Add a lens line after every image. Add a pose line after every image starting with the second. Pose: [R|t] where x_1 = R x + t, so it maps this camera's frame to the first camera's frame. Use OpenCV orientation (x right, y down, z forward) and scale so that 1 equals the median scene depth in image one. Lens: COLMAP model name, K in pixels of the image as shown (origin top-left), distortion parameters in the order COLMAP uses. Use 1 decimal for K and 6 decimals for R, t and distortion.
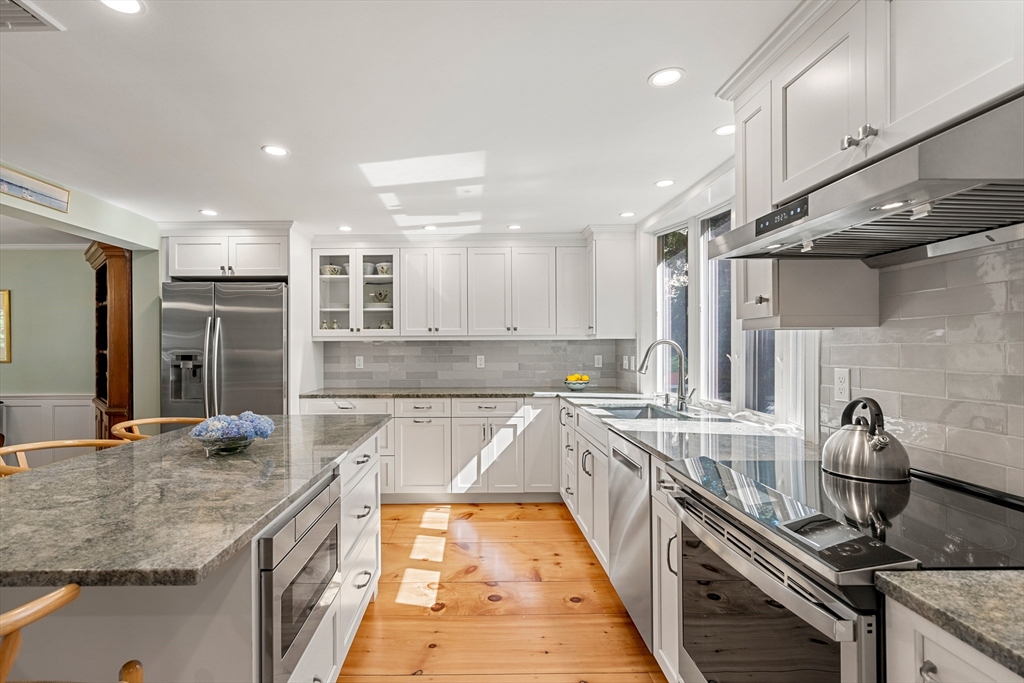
lens RADIAL K [[492.0, 0, 472.6], [0, 492.0, 343.3], [0, 0, 1]] dist [0.004168, 0.000724]
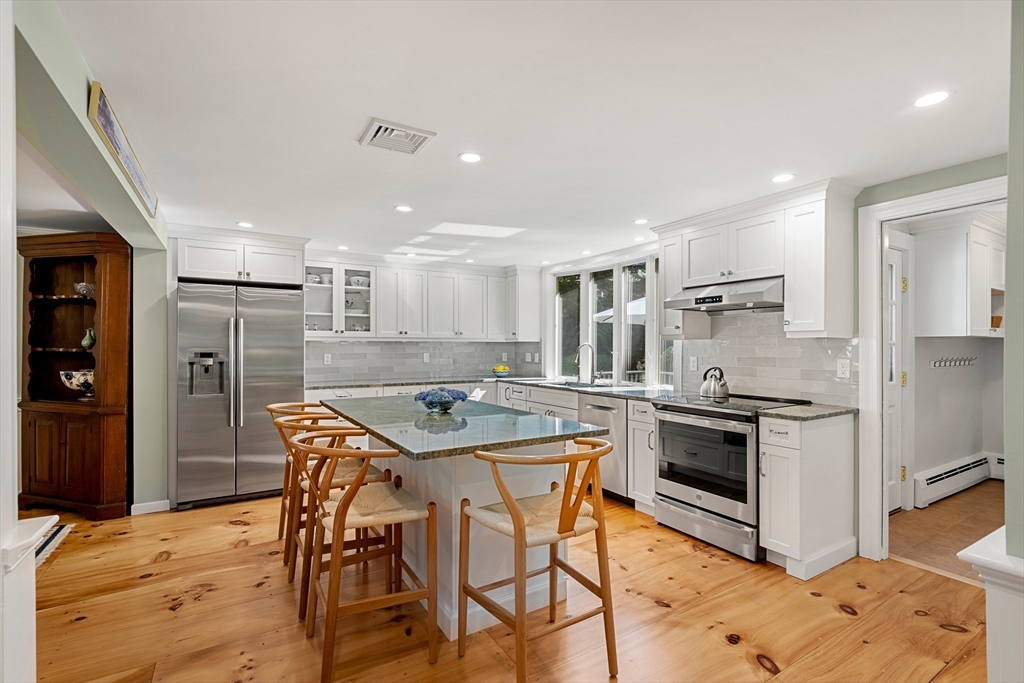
lens RADIAL K [[467.1, 0, 512.5], [0, 467.1, 343.0], [0, 0, 1]] dist [-0.001795, 0.001012]
pose [[0.850768, 0.009148, 0.525463, -0.508554], [-0.009065, 0.999955, -0.002732, -0.000559], [-0.525464, -0.002440, 0.850812, -0.192691]]
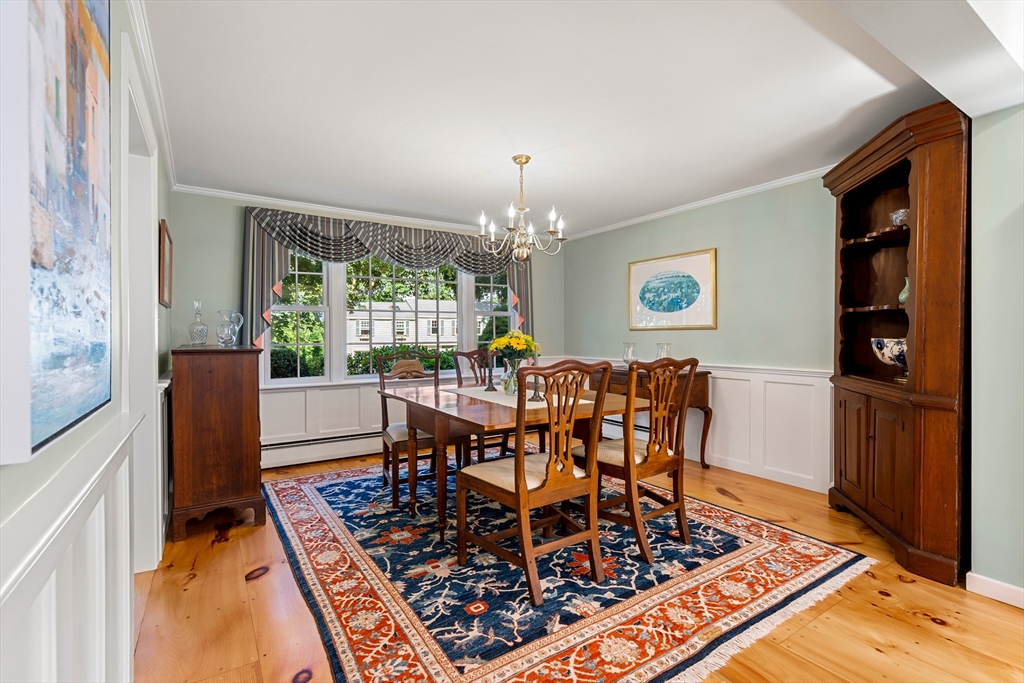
lens RADIAL K [[467.1, 0, 514.0], [0, 467.1, 340.7], [0, 0, 1]] dist [-0.001795, 0.001012]
pose [[0.559771, 0.013562, -0.828537, -0.514435], [0.002585, 0.999833, 0.018113, 0.050813], [0.828643, -0.012281, 0.559642, 0.256517]]
